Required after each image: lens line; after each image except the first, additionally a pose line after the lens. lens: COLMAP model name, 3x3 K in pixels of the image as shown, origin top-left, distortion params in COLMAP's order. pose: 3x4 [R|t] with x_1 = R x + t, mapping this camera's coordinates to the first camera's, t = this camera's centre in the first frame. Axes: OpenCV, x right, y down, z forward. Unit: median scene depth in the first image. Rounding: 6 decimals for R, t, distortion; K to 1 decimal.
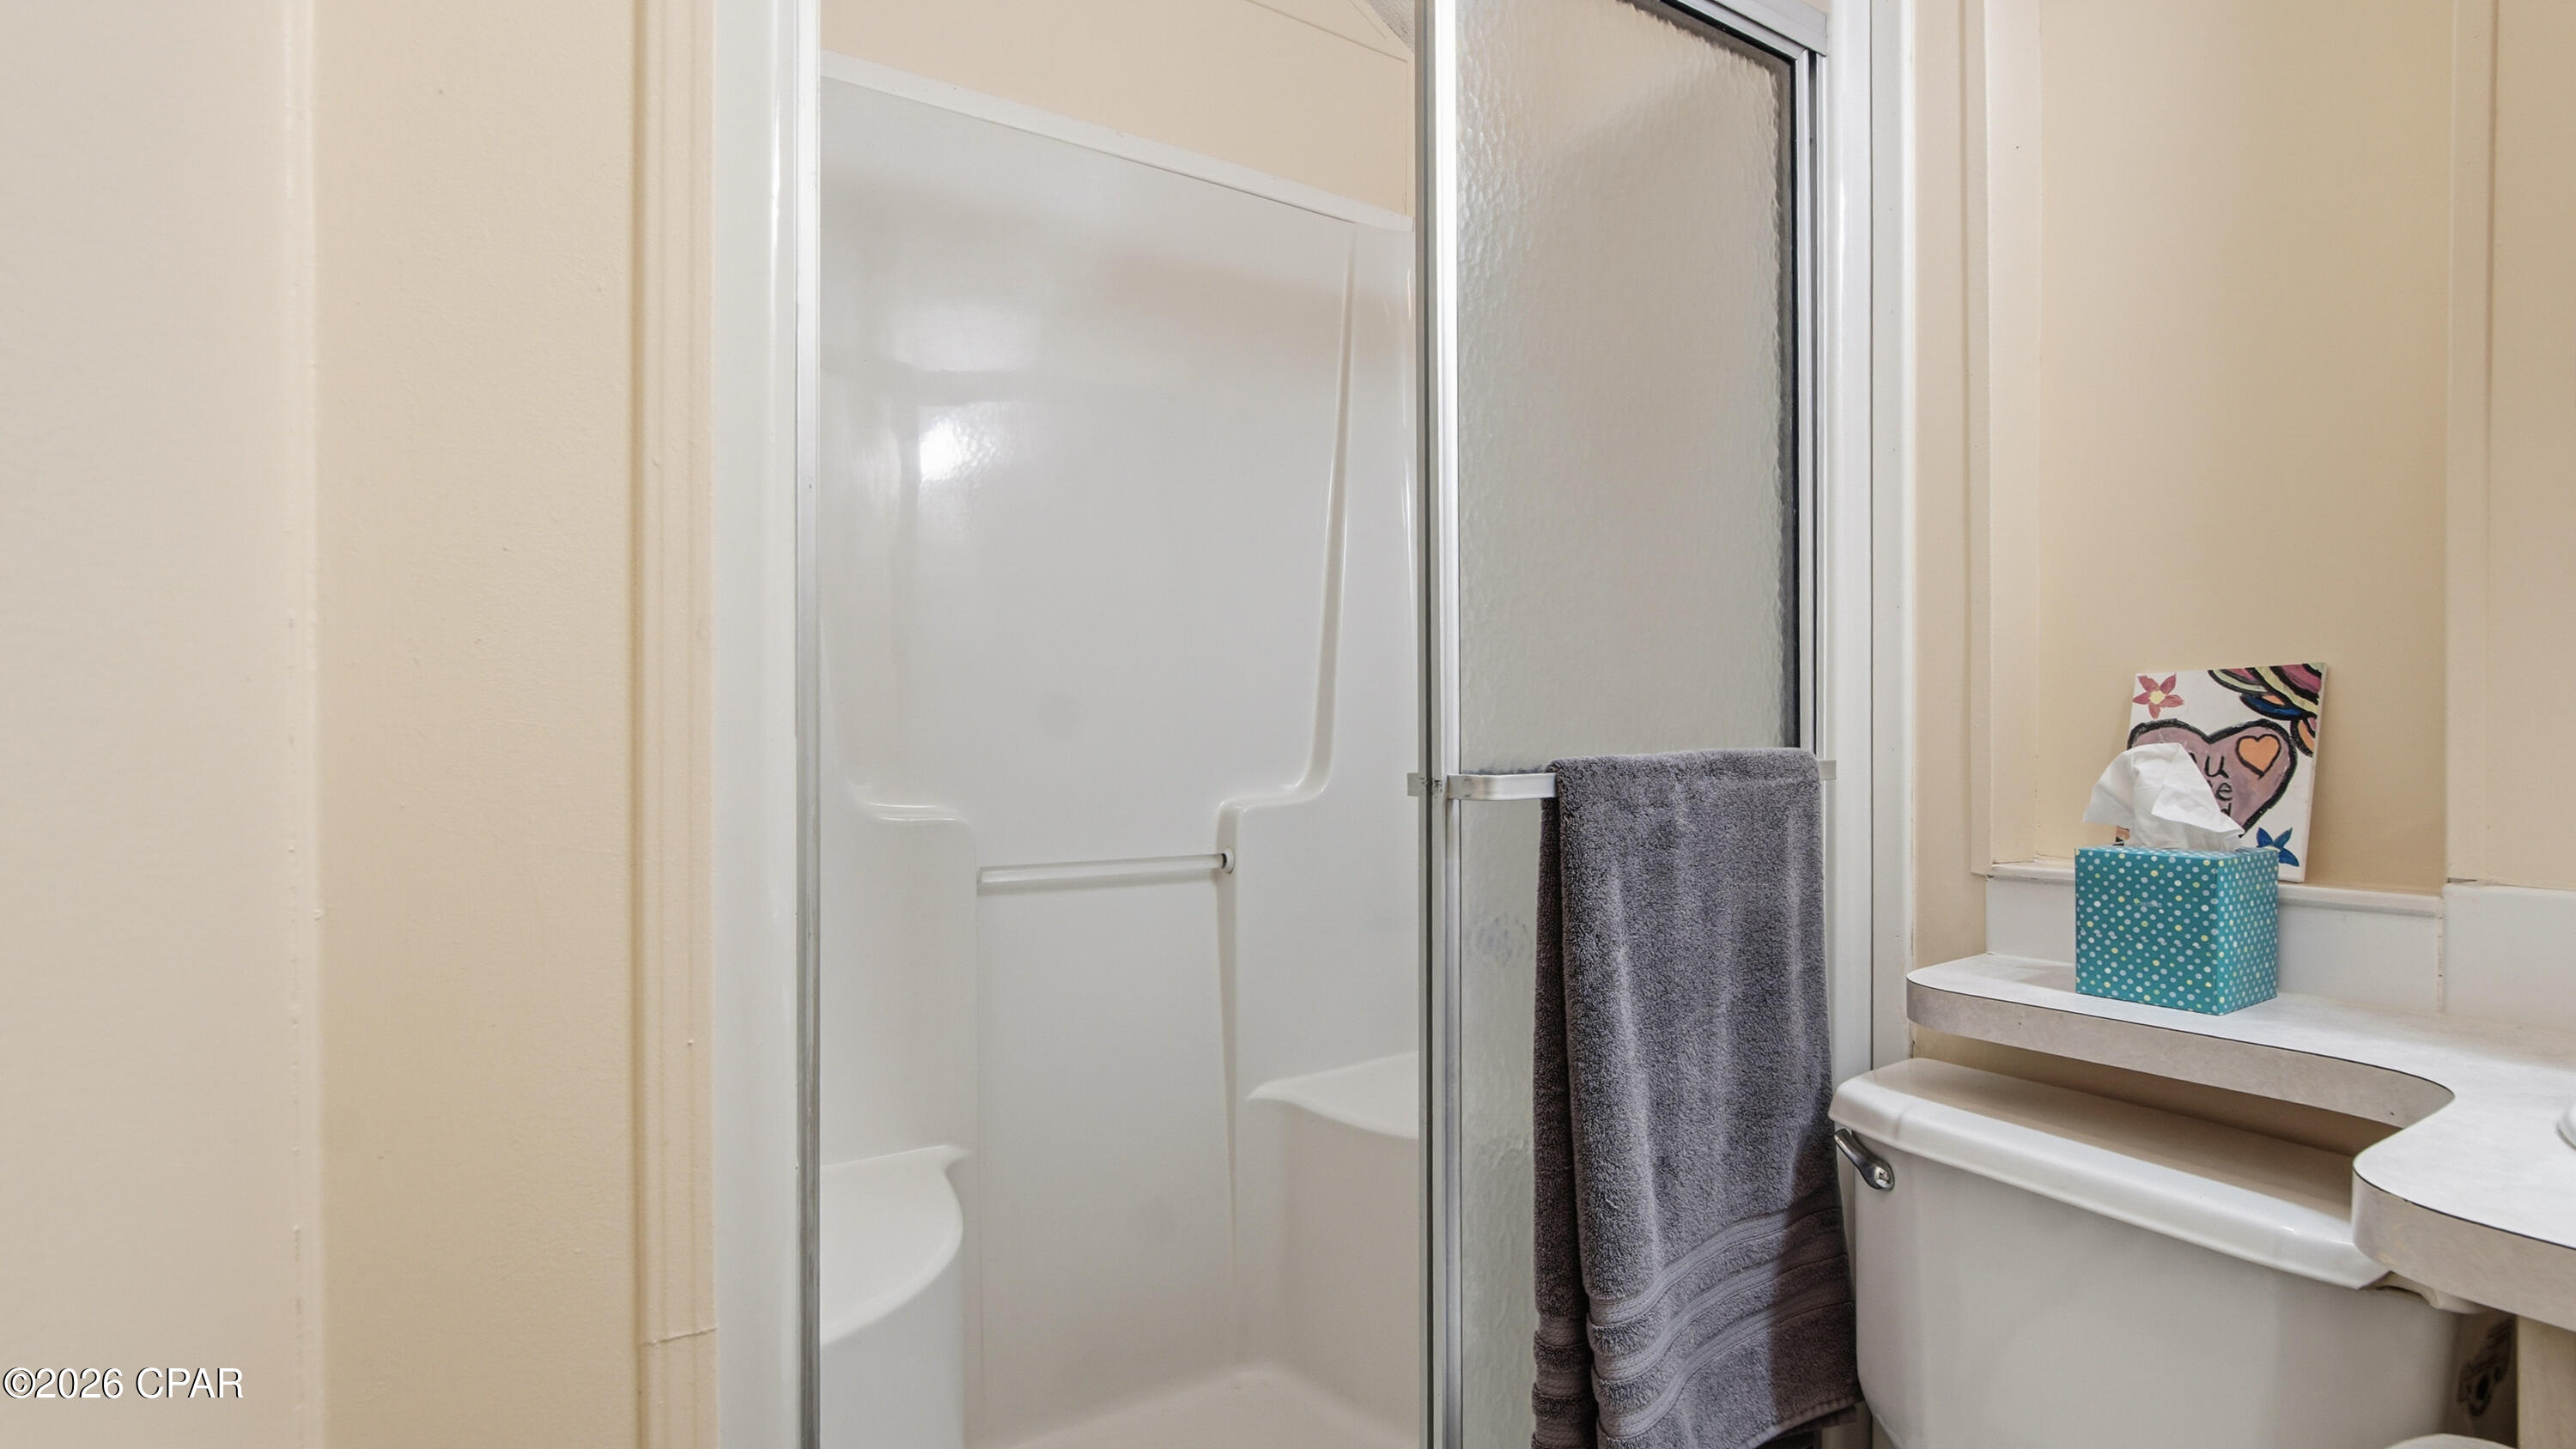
lens RADIAL K [[1186.5, 0, 1289.3], [0, 1186.5, 754.0], [0, 0, 1]] dist [-0.006059, -0.000502]
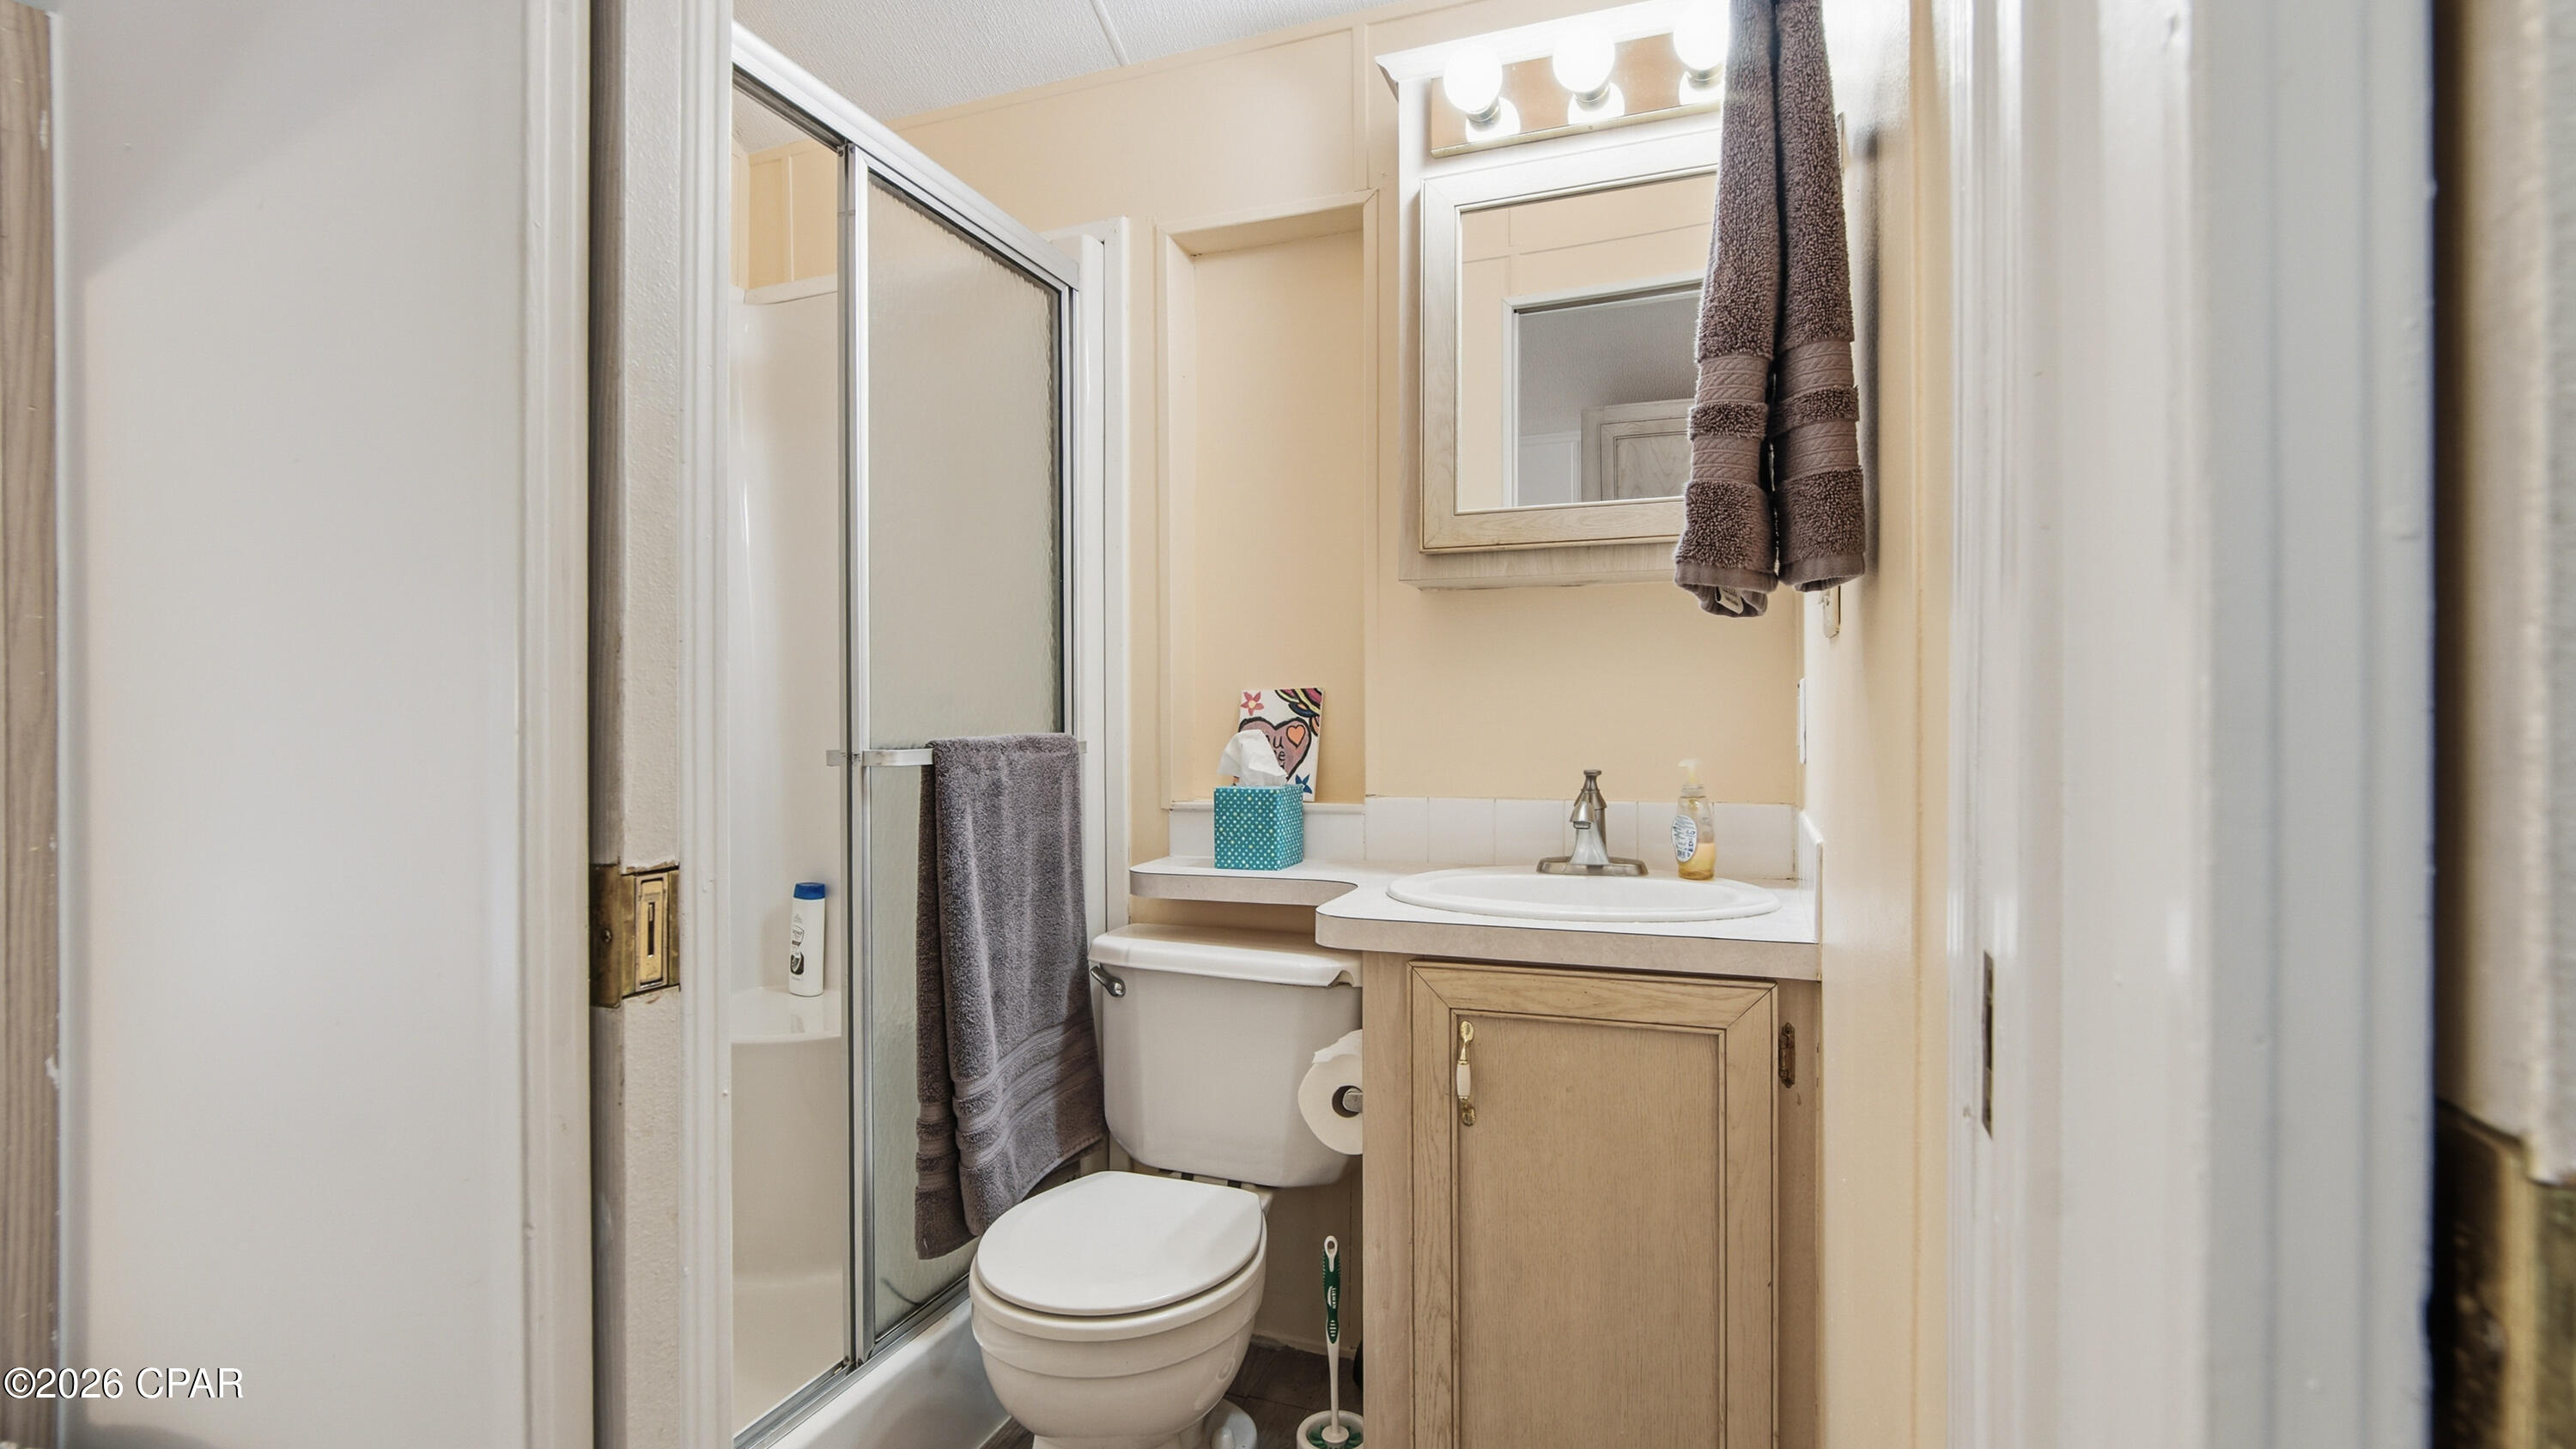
lens RADIAL K [[1186.5, 0, 1288.3], [0, 1186.5, 729.4], [0, 0, 1]] dist [-0.006059, -0.000502]
pose [[0.798235, 0.000544, 0.602345, -0.319629], [0.006740, 0.999929, -0.009836, 0.008775], [-0.602308, 0.011911, 0.798175, -0.490145]]
